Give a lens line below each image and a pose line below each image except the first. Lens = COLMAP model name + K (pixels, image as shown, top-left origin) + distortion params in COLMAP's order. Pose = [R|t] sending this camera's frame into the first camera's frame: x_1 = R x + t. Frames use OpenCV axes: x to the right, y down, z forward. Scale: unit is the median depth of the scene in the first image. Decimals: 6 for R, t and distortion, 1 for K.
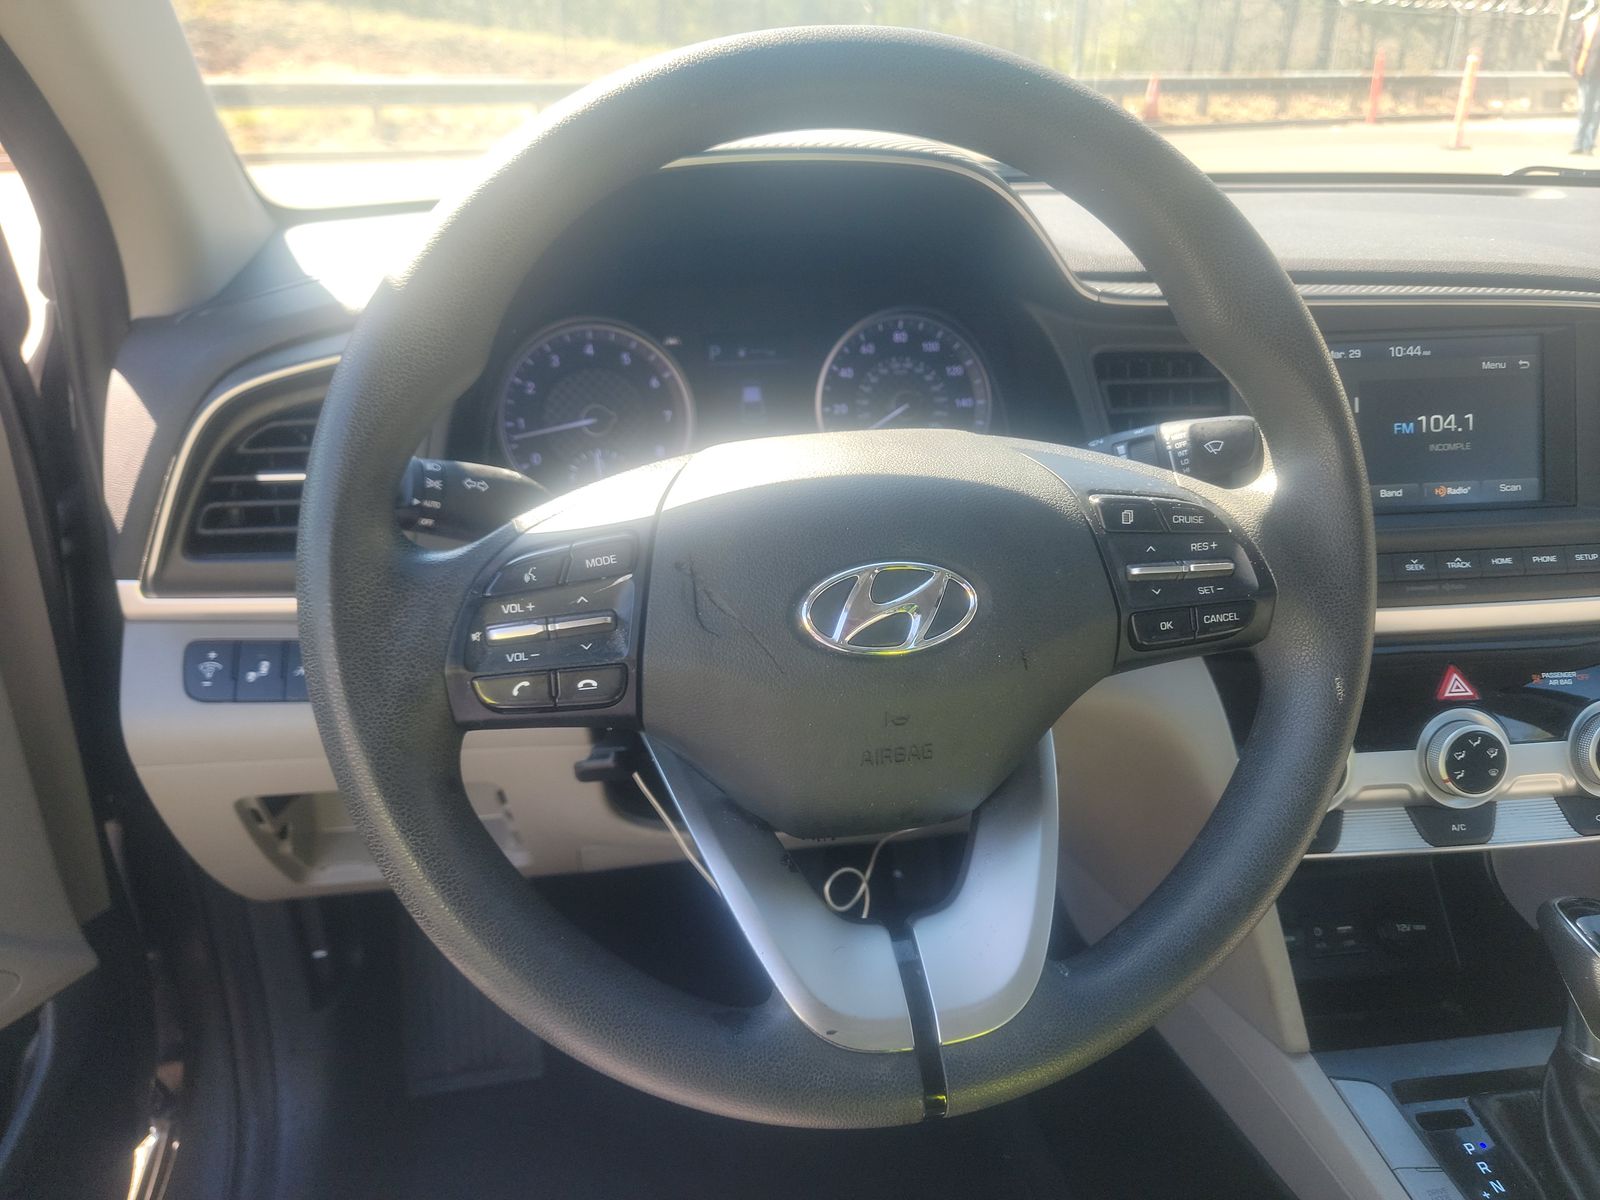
lens RADIAL K [[1098.6, 0, 771.9], [0, 1098.6, 598.5], [0, 0, 1]] dist [0.001155, -0.004815]
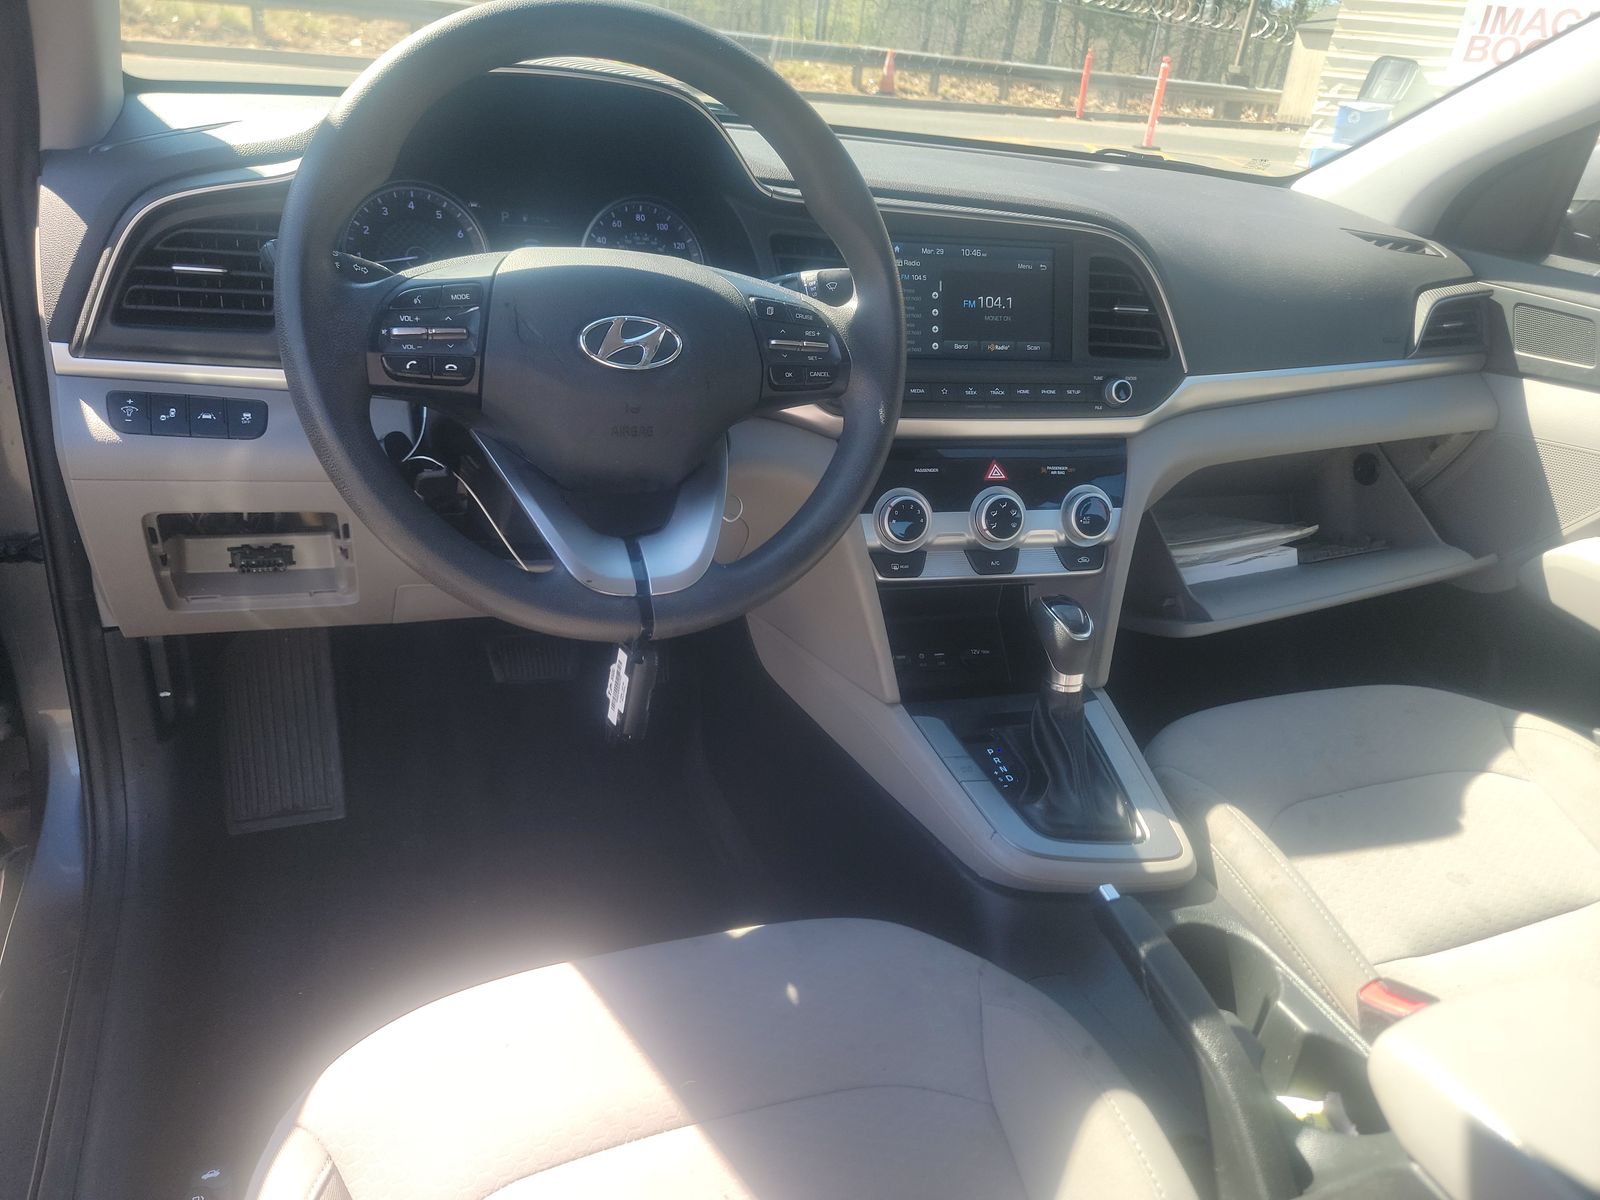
lens RADIAL K [[1098.6, 0, 771.9], [0, 1098.6, 598.5], [0, 0, 1]] dist [0.001155, -0.004815]
pose [[0.973487, 0.005099, 0.228686, -0.040495], [-0.014597, 0.999099, 0.039861, 0.200593], [-0.228276, -0.042143, 0.972684, -0.447847]]
